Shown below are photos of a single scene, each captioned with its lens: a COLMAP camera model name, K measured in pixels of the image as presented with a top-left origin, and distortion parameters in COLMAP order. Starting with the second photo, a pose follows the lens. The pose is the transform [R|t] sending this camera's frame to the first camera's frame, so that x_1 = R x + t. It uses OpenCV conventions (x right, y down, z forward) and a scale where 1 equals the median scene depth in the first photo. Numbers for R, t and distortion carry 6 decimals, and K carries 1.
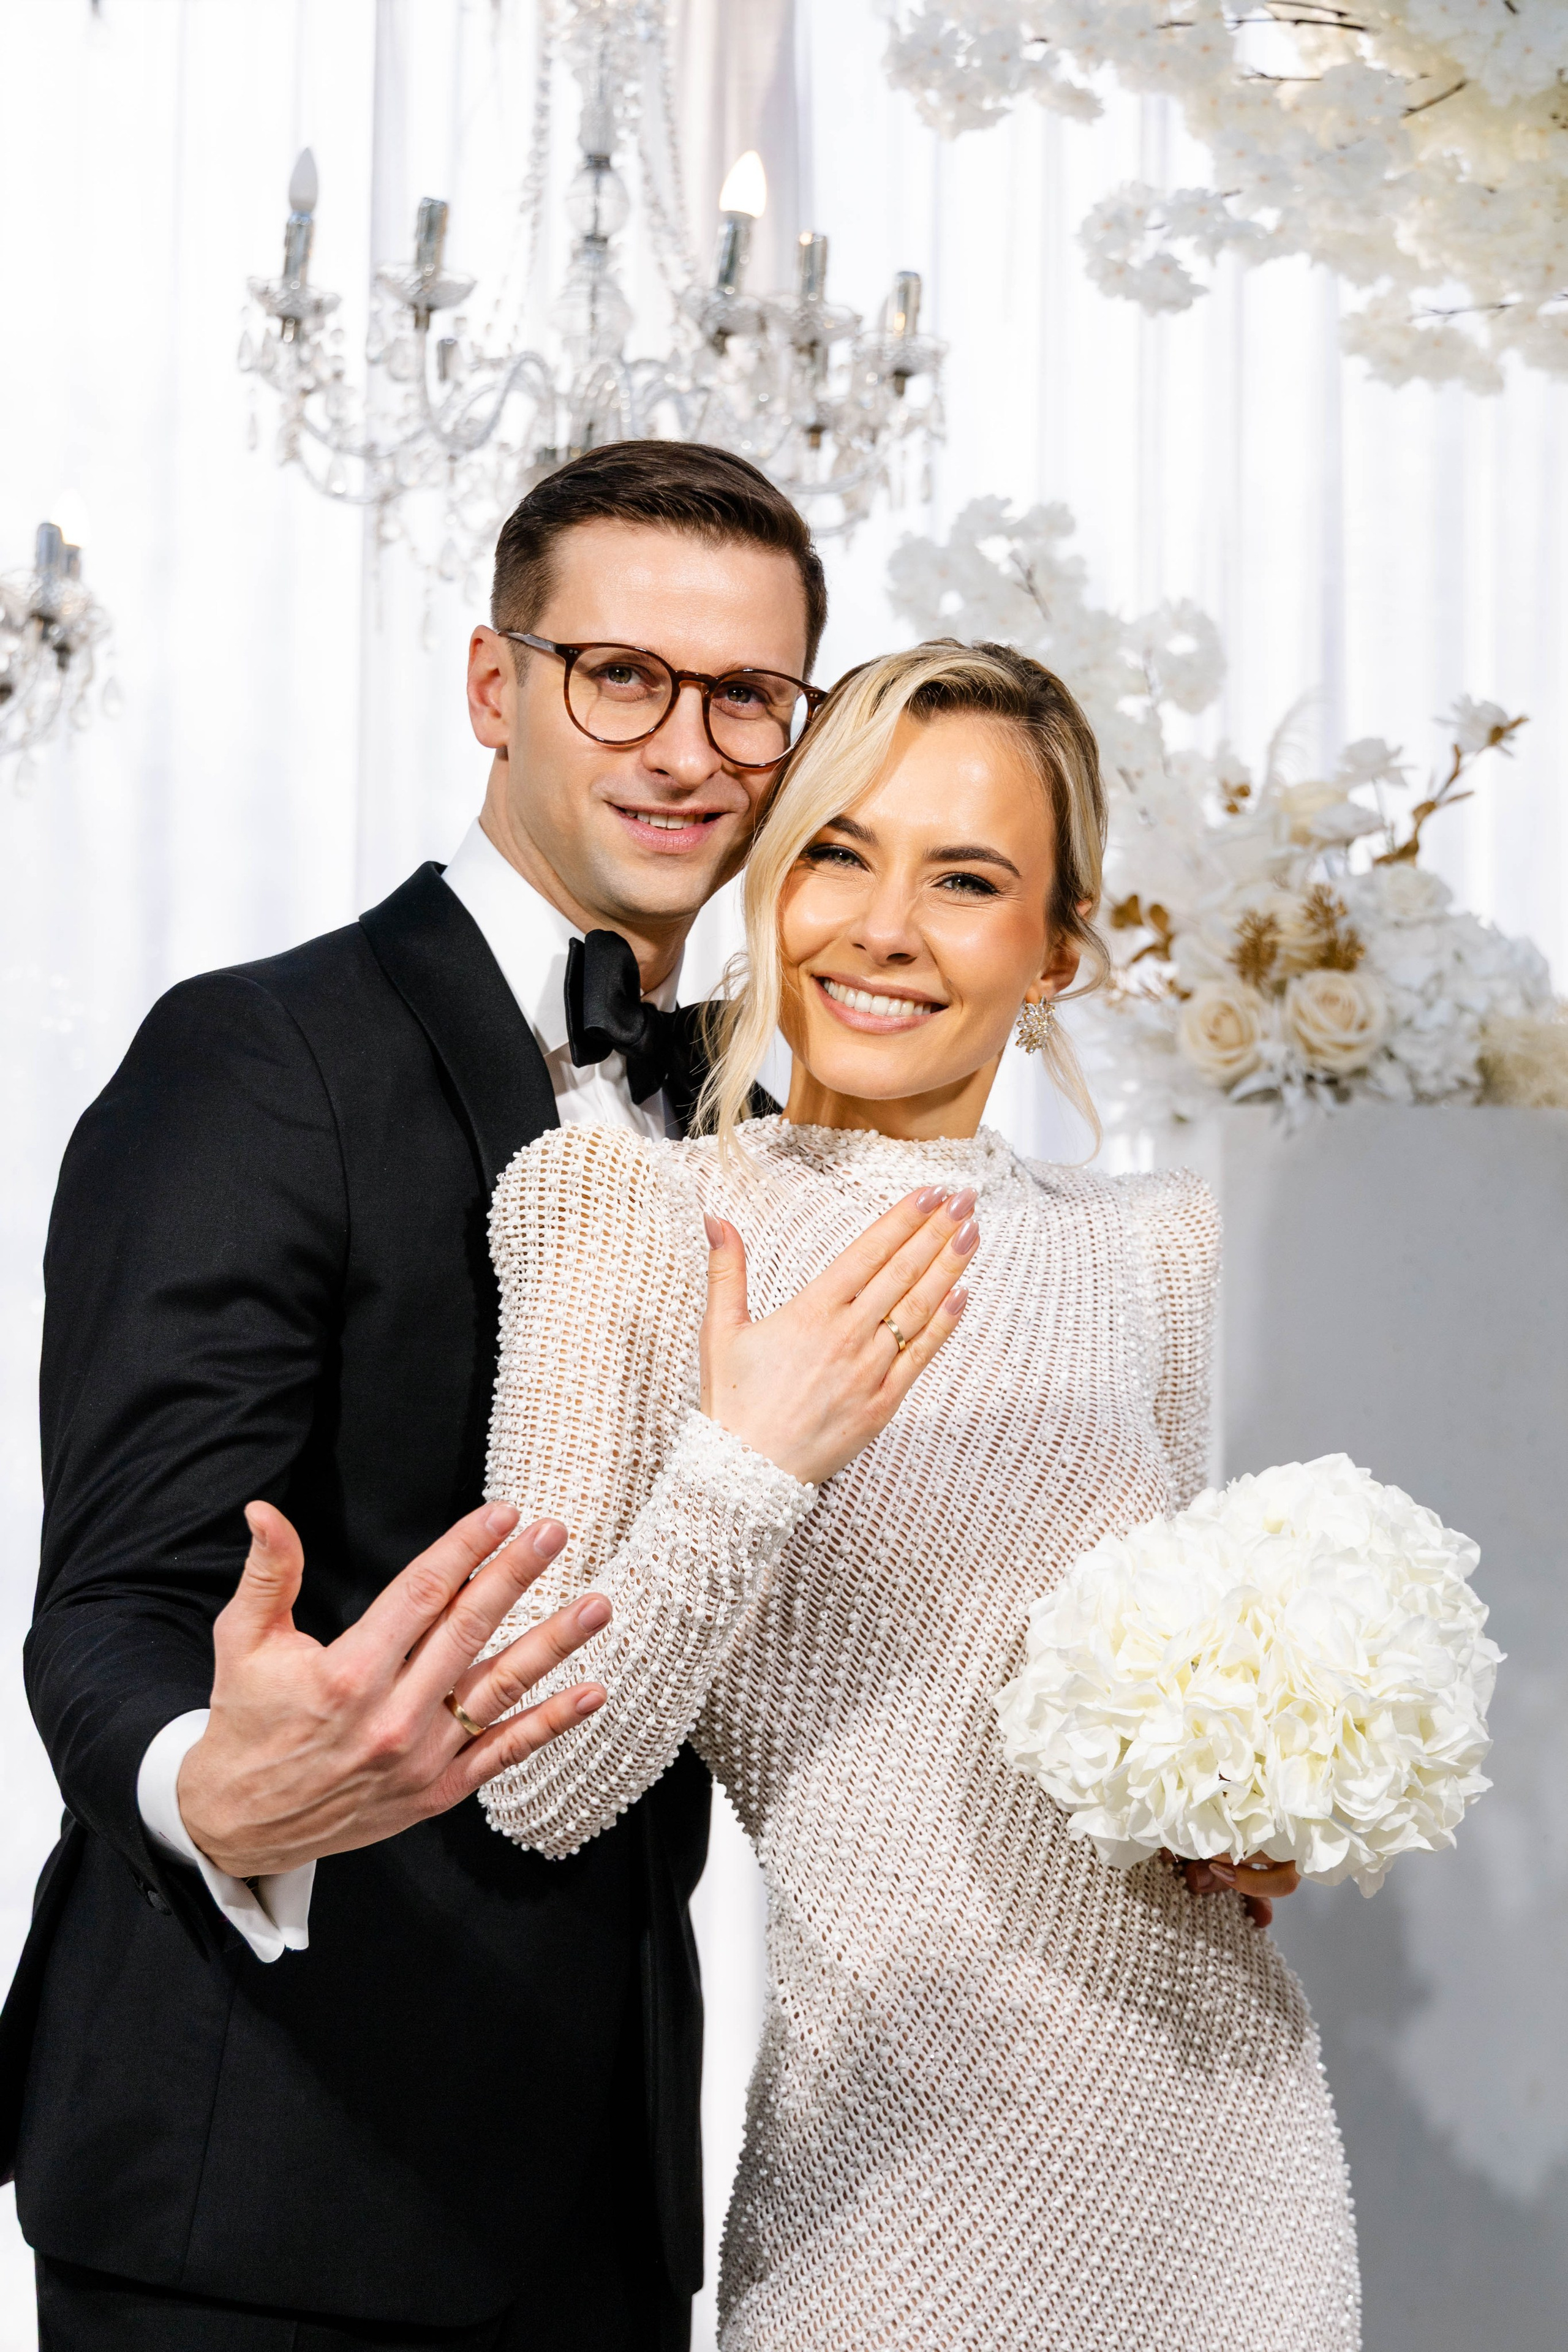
lens RADIAL K [[3860.7, 0, 784.2], [0, 3860.7, 1267.3], [0, 0, 1]] dist [0.005735, 0.056642]
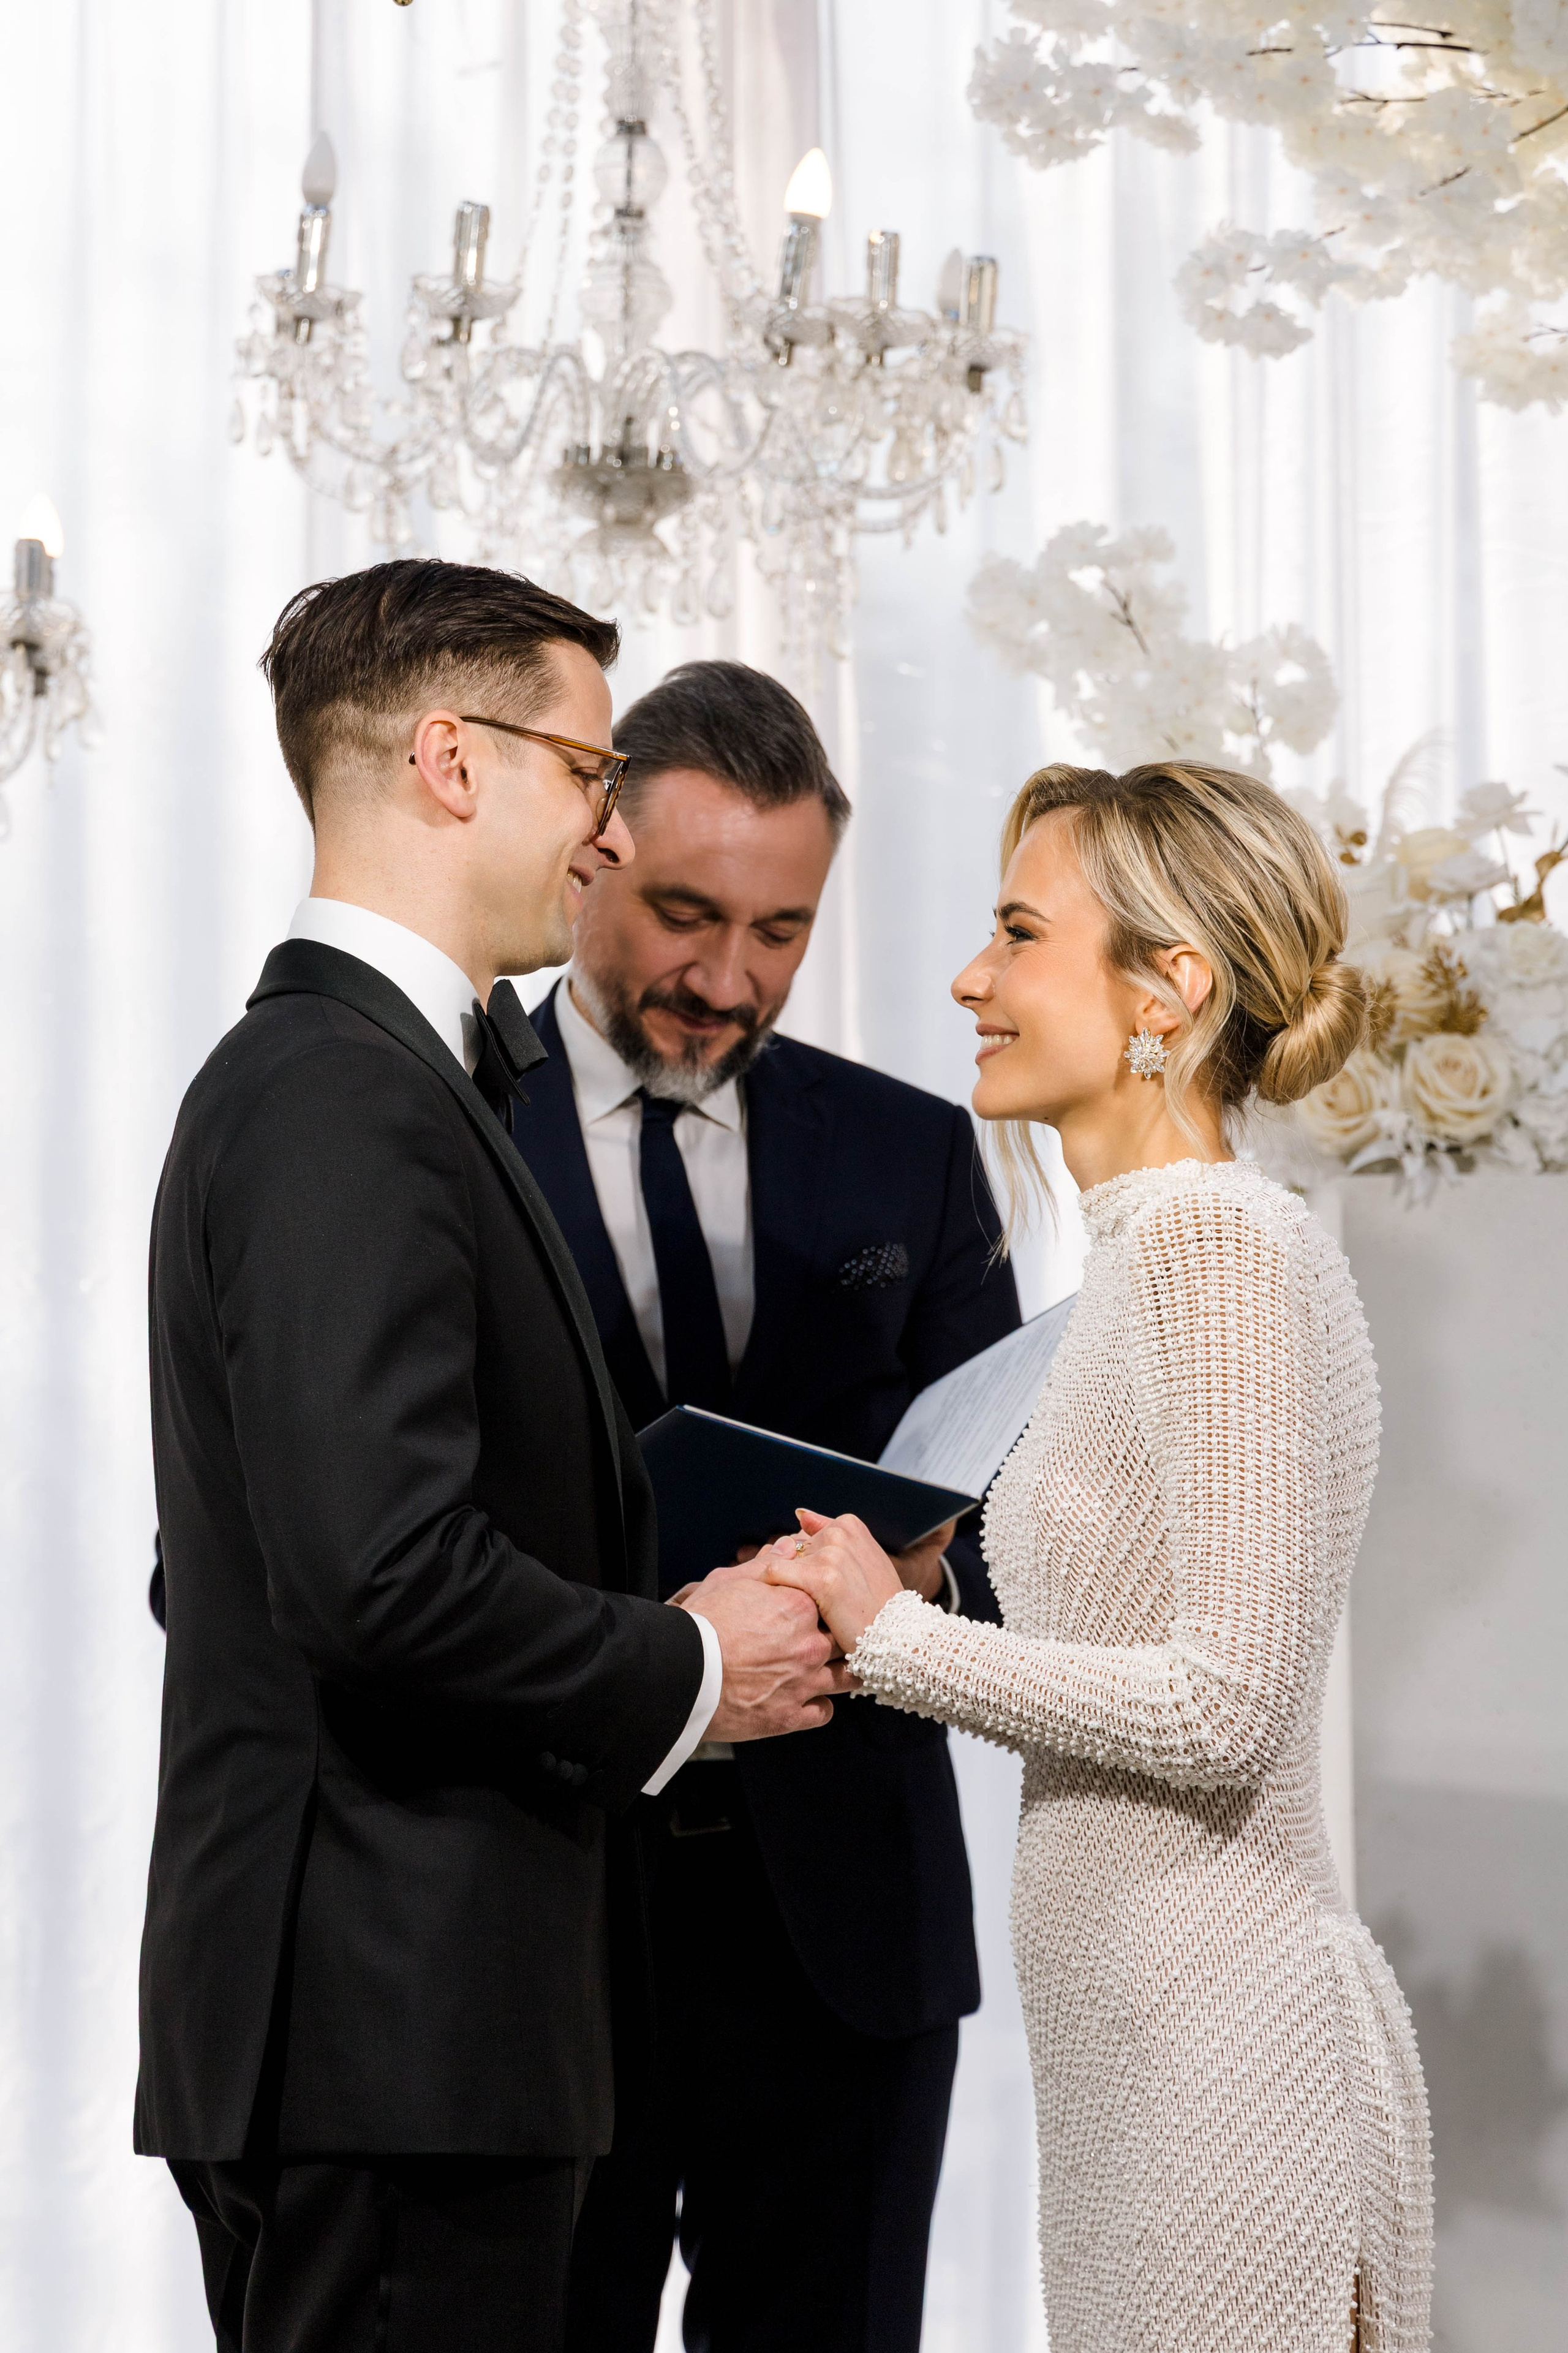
lens RADIAL K [[7469.9, 0, 583.2], [0, 7469.9, 964.7], [0, 0, 1]] dist [0.064588, -1.169765]
pose [[0.999924, -0.010428, 0.006553, -0.085039], [0.010827, 0.997878, -0.064199, 0.022526], [-0.005869, 0.064265, 0.997916, -0.841382]]
